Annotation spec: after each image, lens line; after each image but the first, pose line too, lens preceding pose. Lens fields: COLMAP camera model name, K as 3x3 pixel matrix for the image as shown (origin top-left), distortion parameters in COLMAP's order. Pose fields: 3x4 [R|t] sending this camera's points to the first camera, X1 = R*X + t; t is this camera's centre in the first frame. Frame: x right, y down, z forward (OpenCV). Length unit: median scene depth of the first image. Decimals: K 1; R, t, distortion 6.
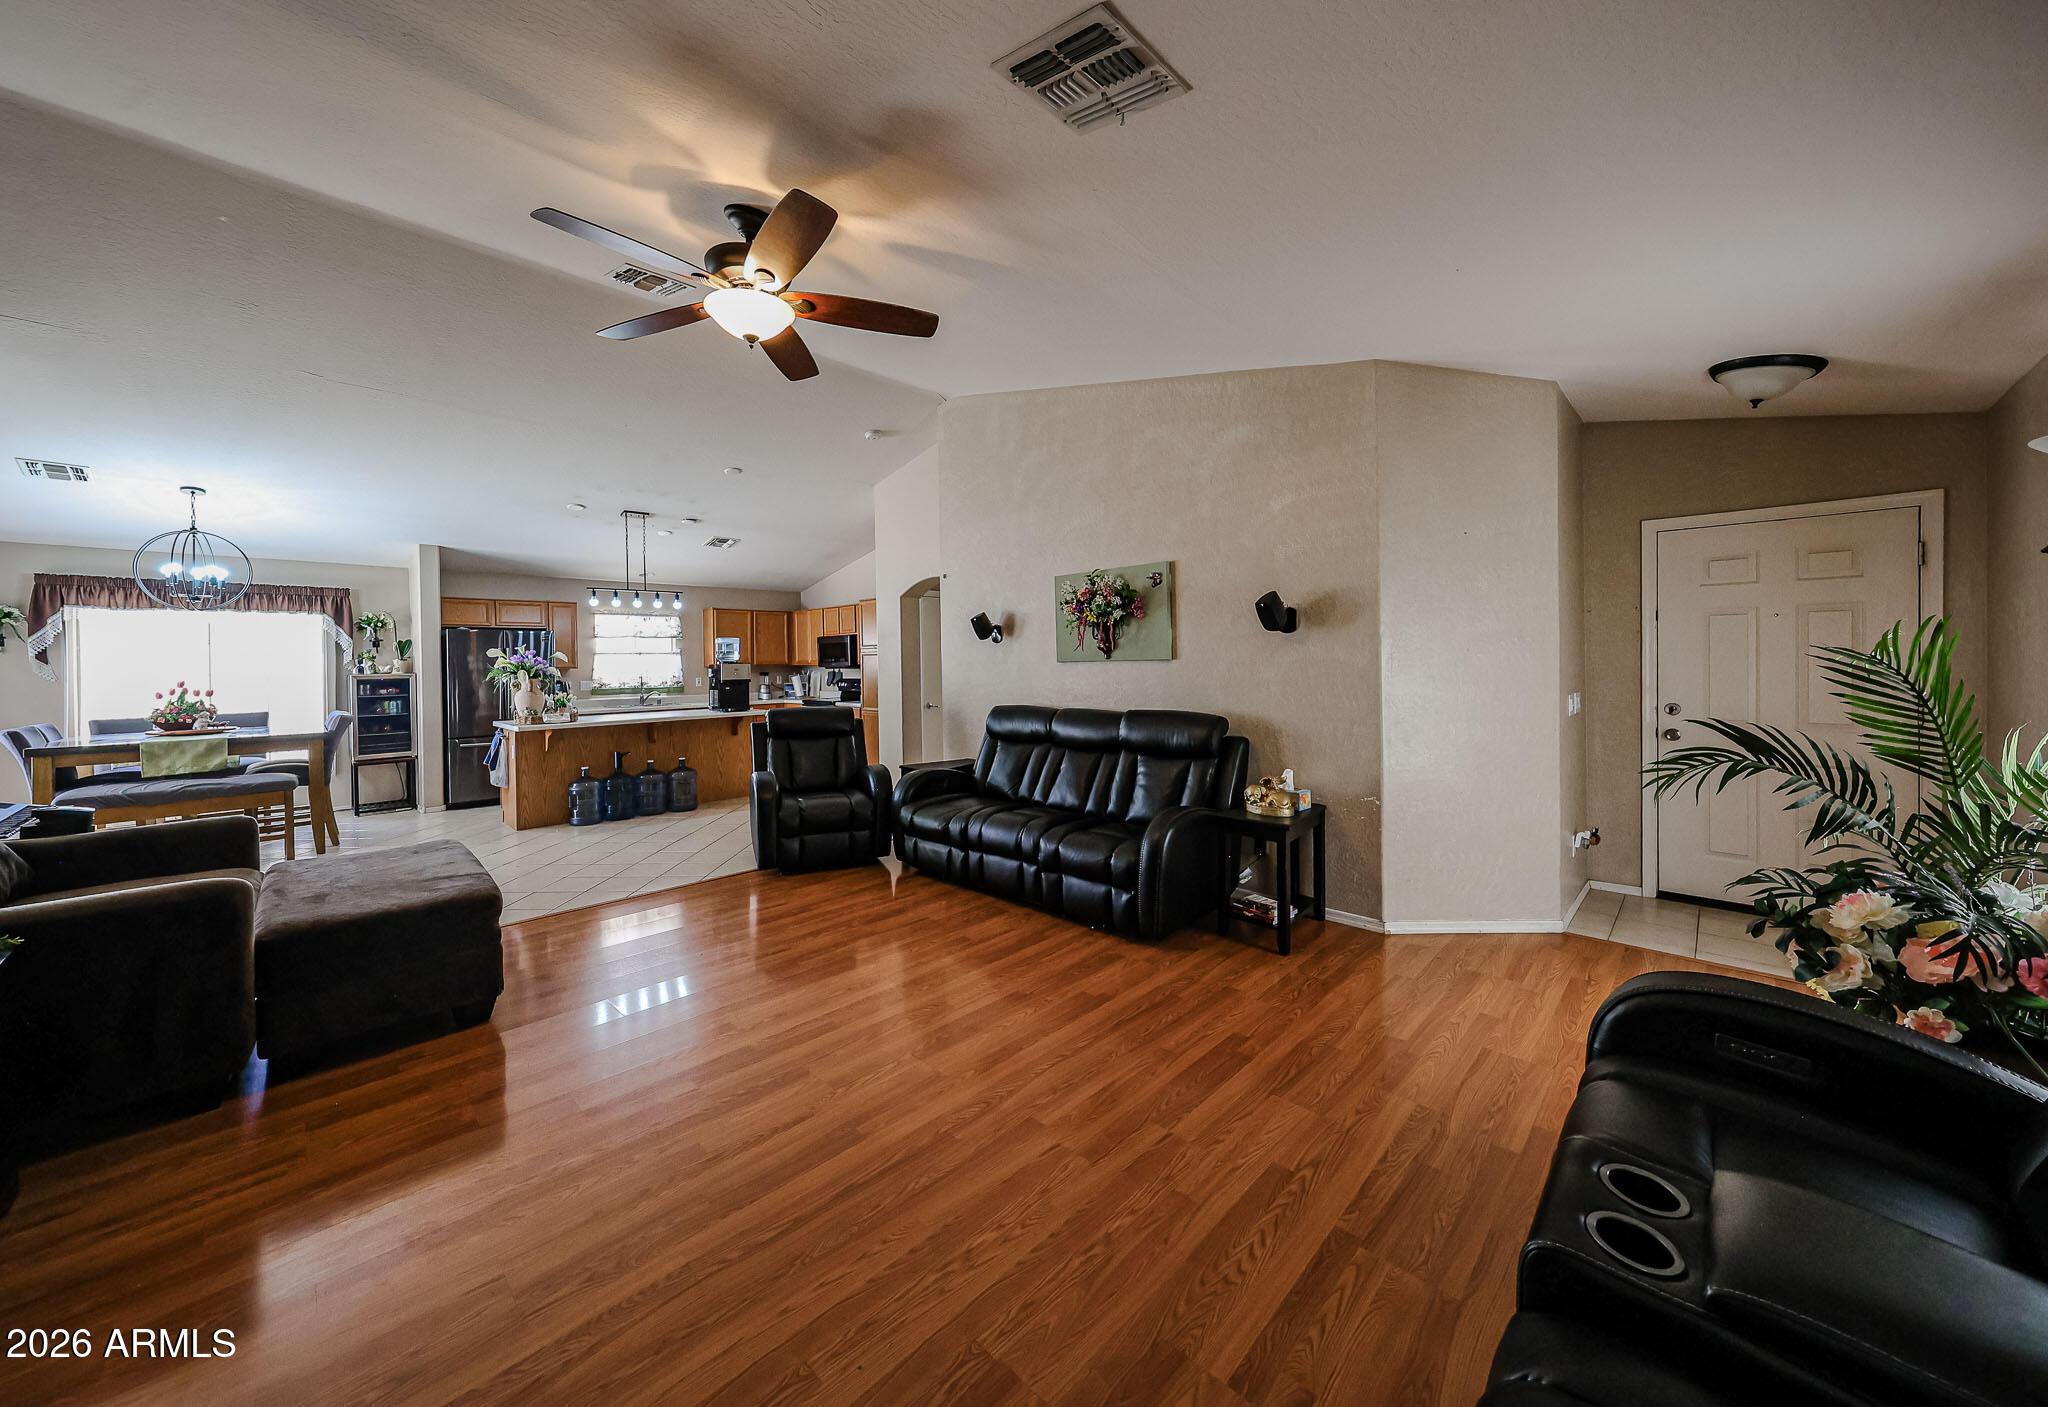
lens RADIAL K [[724.4, 0, 999.5], [0, 724.4, 664.8], [0, 0, 1]] dist [0.002273, 0.000137]
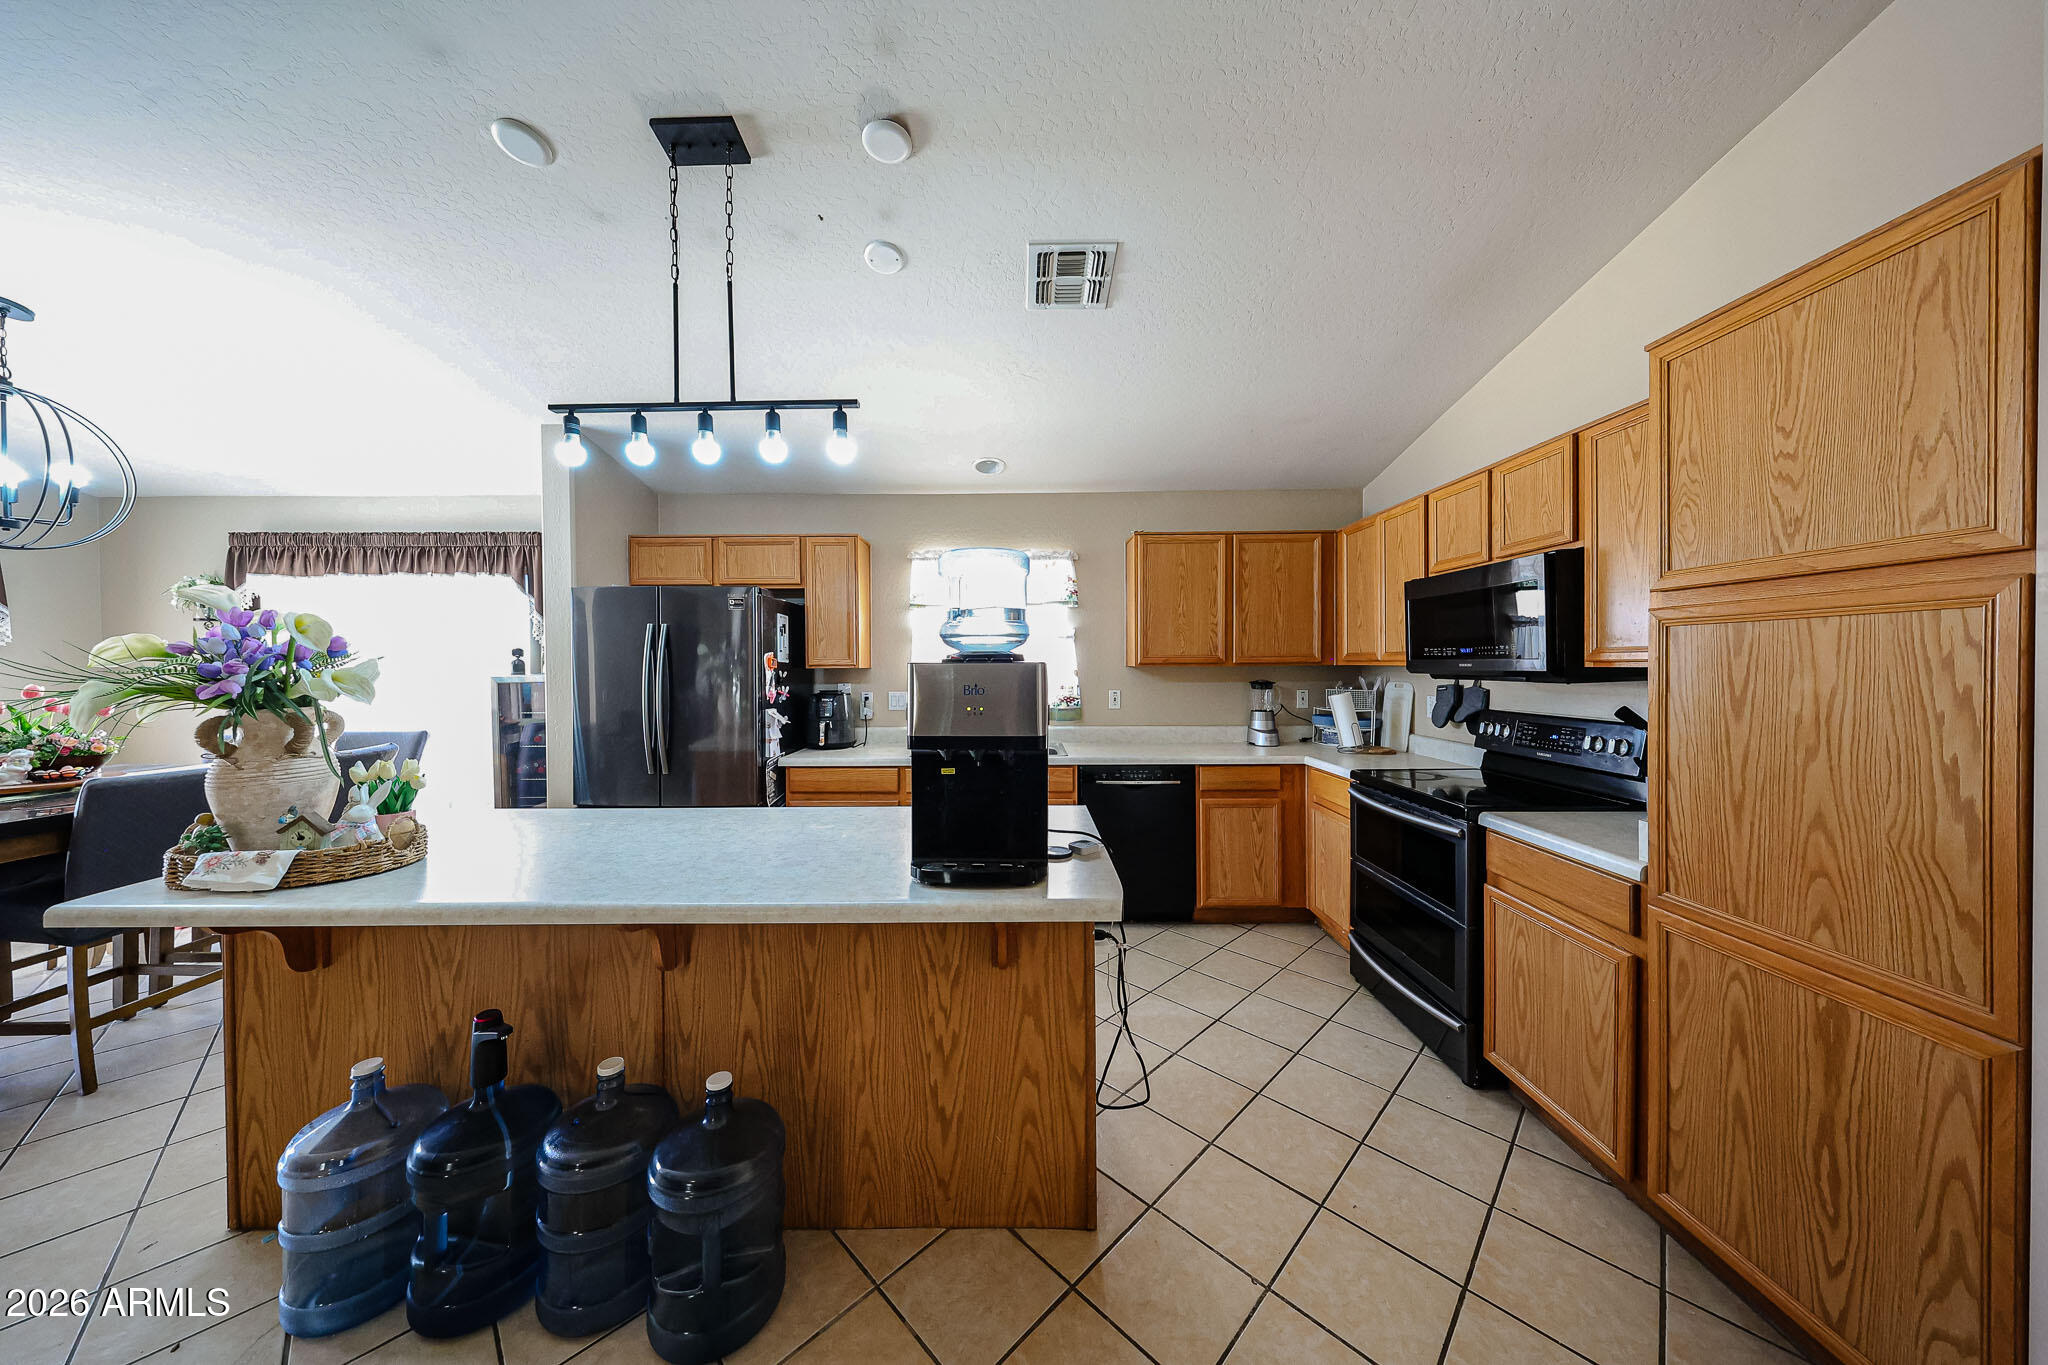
lens RADIAL K [[641.5, 0, 1022.6], [0, 641.5, 670.2], [0, 0, 1]] dist [-0.001540, 0.000075]
pose [[0.710229, 0.020238, -0.703679, -0.222836], [-0.007877, 0.999753, 0.020802, -0.003513], [0.703926, -0.009231, 0.710213, 0.883344]]
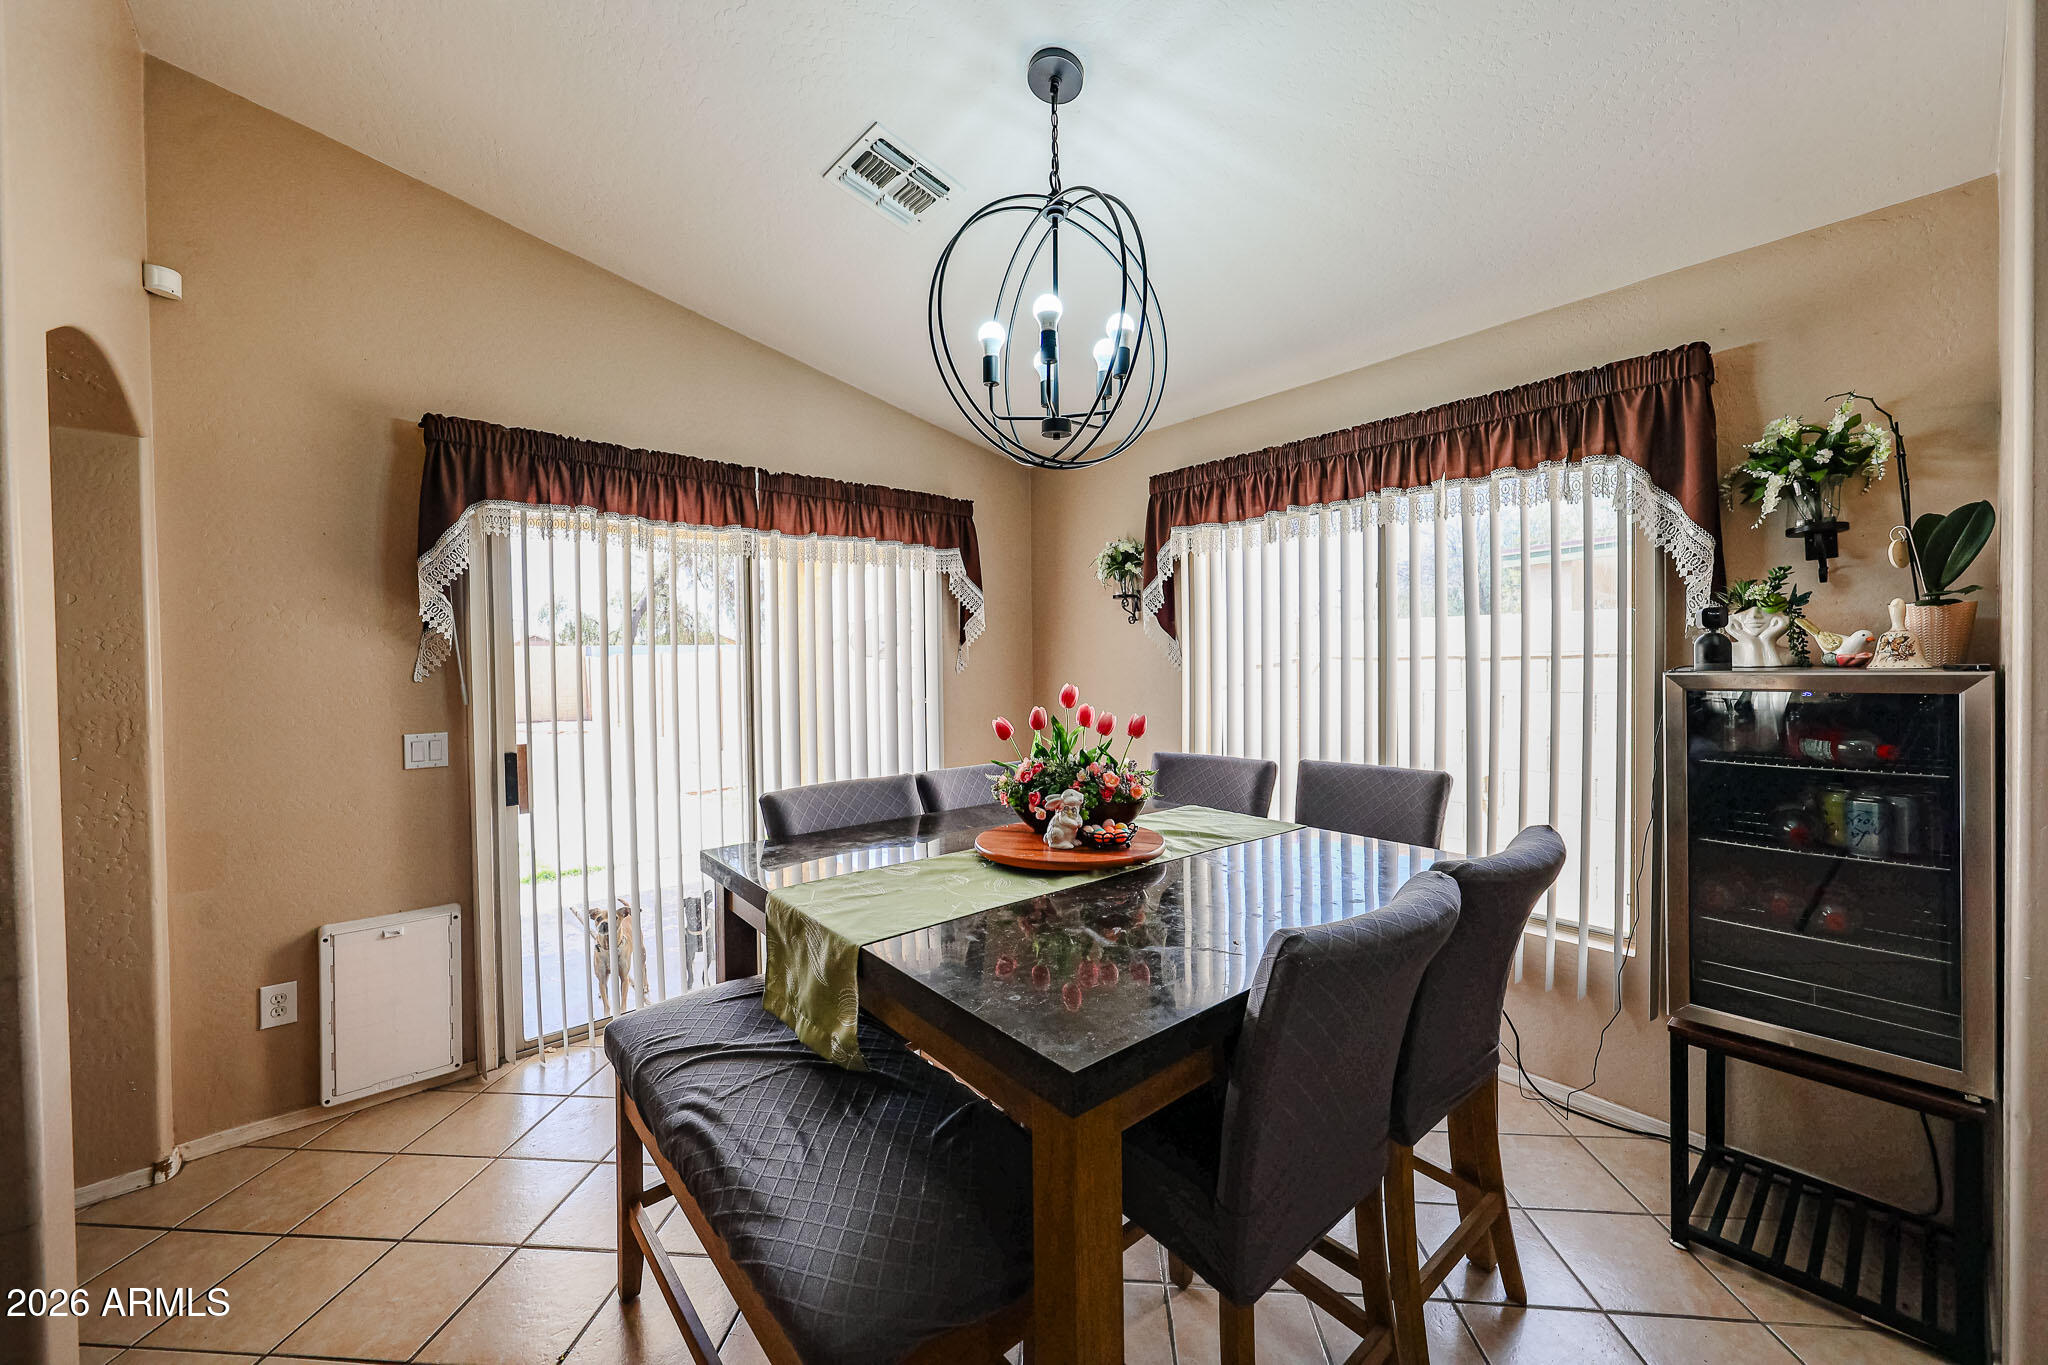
lens RADIAL K [[762.7, 0, 1017.7], [0, 762.7, 674.3], [0, 0, 1]] dist [0.005662, -0.000041]
pose [[-0.080123, 0.037669, -0.996073, -0.580102], [0.013313, 0.999237, 0.036718, 0.002076], [0.996696, -0.010319, -0.080563, 0.755461]]
